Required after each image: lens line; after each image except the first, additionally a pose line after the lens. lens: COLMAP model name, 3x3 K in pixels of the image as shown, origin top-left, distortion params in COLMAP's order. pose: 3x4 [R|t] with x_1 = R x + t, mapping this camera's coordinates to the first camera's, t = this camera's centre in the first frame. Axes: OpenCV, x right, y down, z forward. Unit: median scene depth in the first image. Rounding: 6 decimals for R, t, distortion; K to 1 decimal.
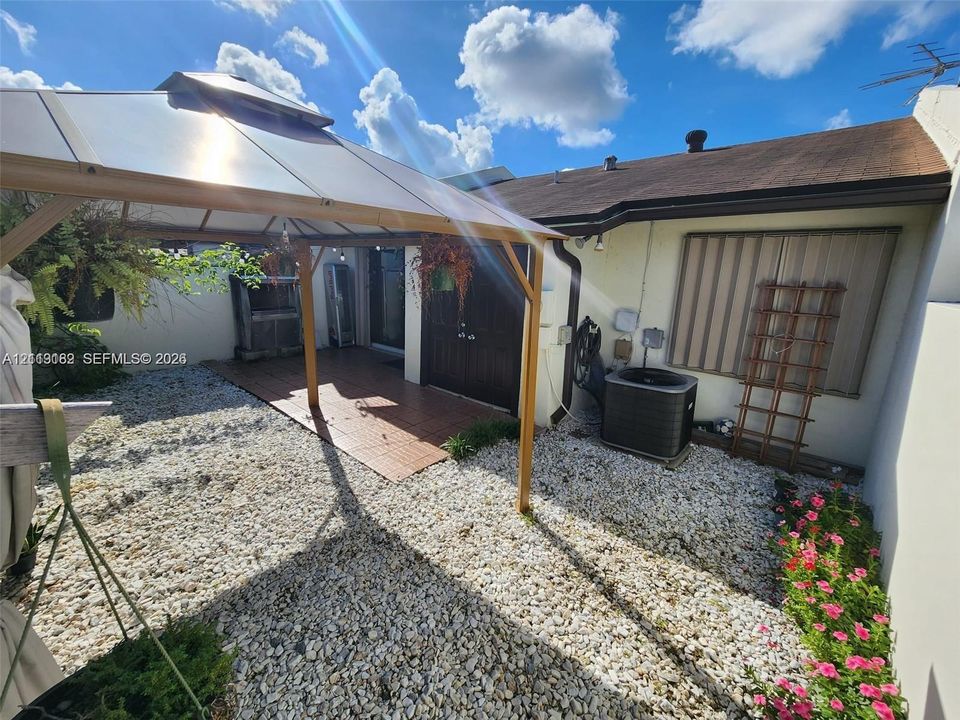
lens RADIAL K [[395.7, 0, 476.6], [0, 395.7, 355.7], [0, 0, 1]] dist [-0.000266, -0.000014]
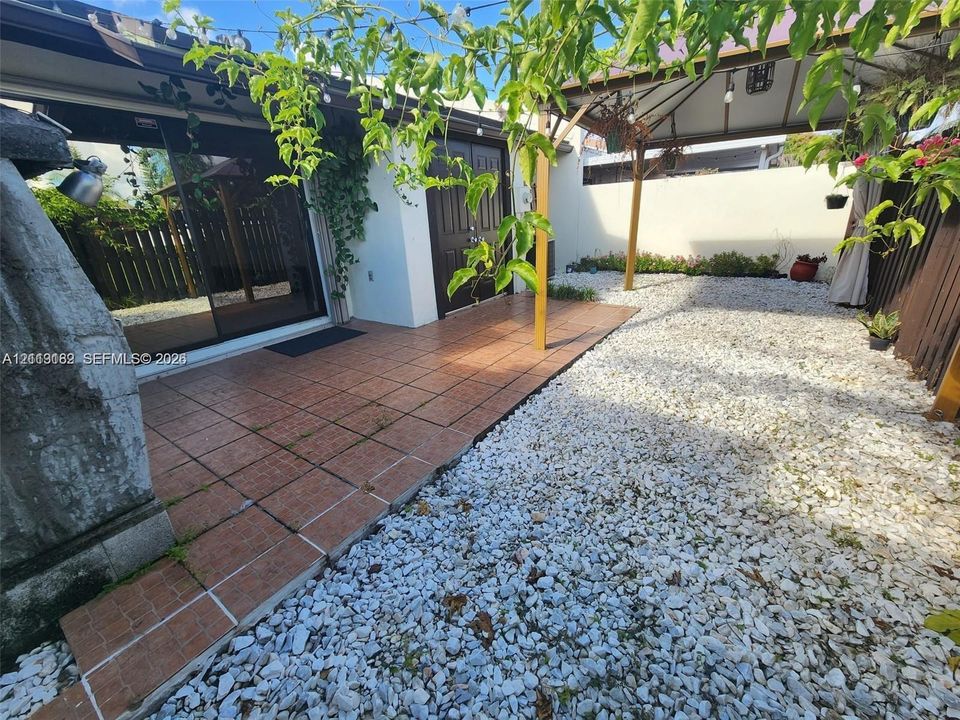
lens RADIAL K [[395.7, 0, 476.6], [0, 395.7, 355.7], [0, 0, 1]] dist [-0.000266, -0.000014]
pose [[-0.128652, -0.362221, 0.923171, -1.066660], [0.244817, 0.890494, 0.383517, -0.170860], [-0.960996, 0.275348, -0.025886, 1.127924]]
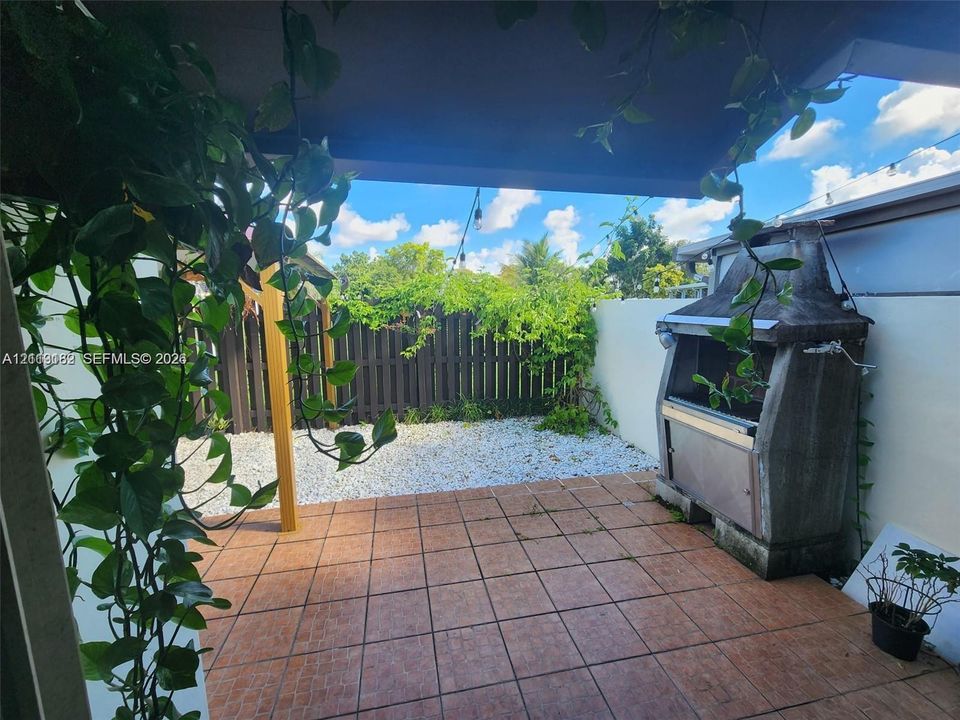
lens RADIAL K [[395.7, 0, 476.6], [0, 395.7, 355.7], [0, 0, 1]] dist [-0.000266, -0.000014]
pose [[-0.593571, 0.078411, -0.800953, -0.116381], [-0.181522, 0.956551, 0.228165, -0.299833], [0.784043, 0.280823, -0.553547, 1.456115]]
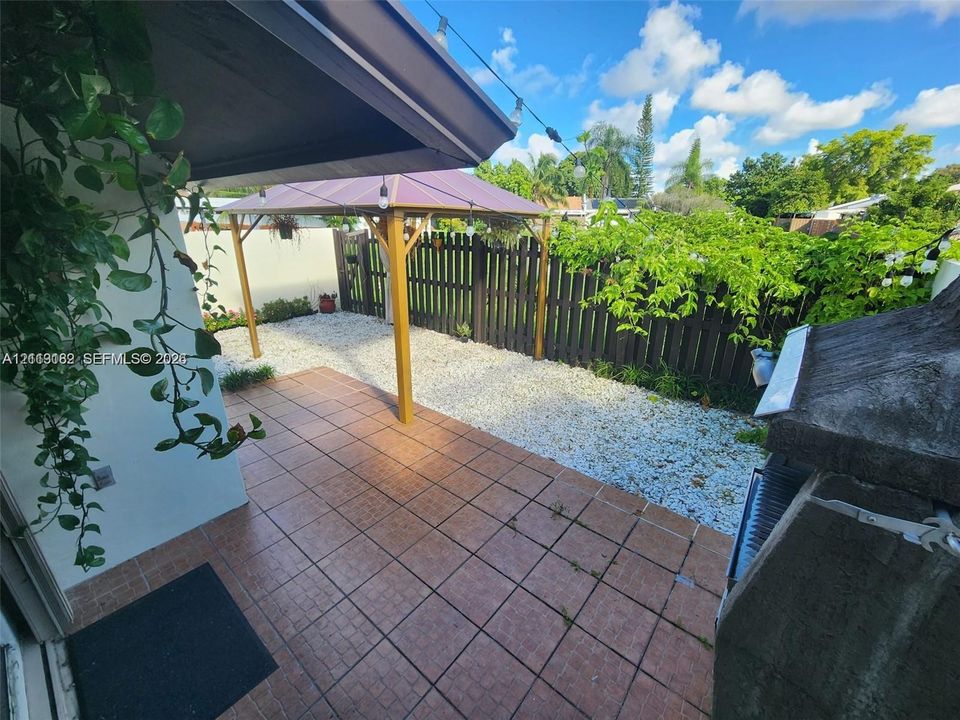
lens RADIAL K [[395.7, 0, 476.6], [0, 395.7, 355.7], [0, 0, 1]] dist [-0.000266, -0.000014]
pose [[-0.998252, -0.024645, -0.053714, -0.493198], [-0.049056, 0.852395, 0.520592, -0.405357], [0.032955, 0.522317, -0.852114, 1.601524]]
